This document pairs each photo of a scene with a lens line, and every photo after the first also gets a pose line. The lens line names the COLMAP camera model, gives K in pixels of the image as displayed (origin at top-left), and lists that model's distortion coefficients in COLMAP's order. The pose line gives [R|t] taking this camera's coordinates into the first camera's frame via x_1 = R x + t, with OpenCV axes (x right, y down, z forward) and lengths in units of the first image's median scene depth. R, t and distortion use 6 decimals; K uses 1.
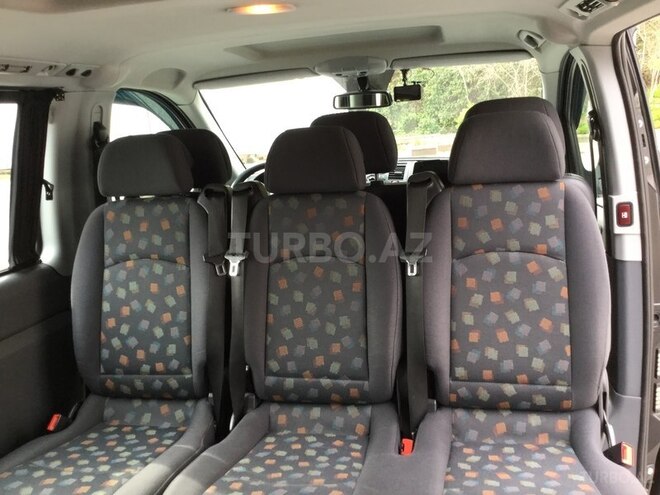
lens RADIAL K [[593.4, 0, 325.6], [0, 593.4, 250.2], [0, 0, 1]] dist [0.104919, -0.167062]
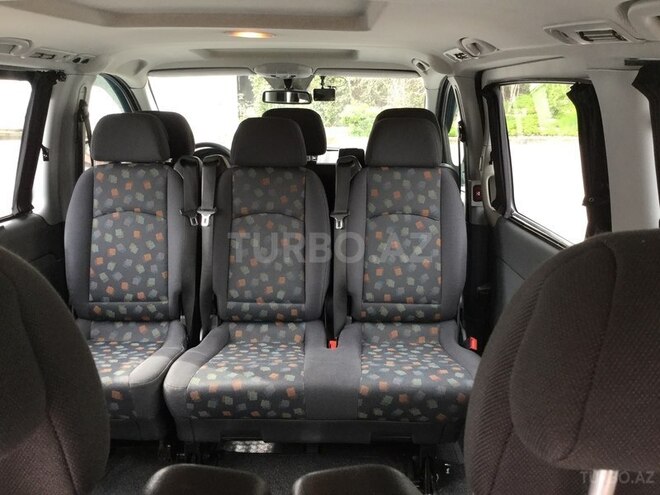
lens RADIAL K [[593.4, 0, 325.6], [0, 593.4, 250.2], [0, 0, 1]] dist [0.104919, -0.167062]
pose [[0.979211, 0.028896, 0.200778, -0.158118], [-0.032236, 0.999391, 0.013382, 0.071260], [-0.200269, -0.019576, 0.979545, -0.357619]]
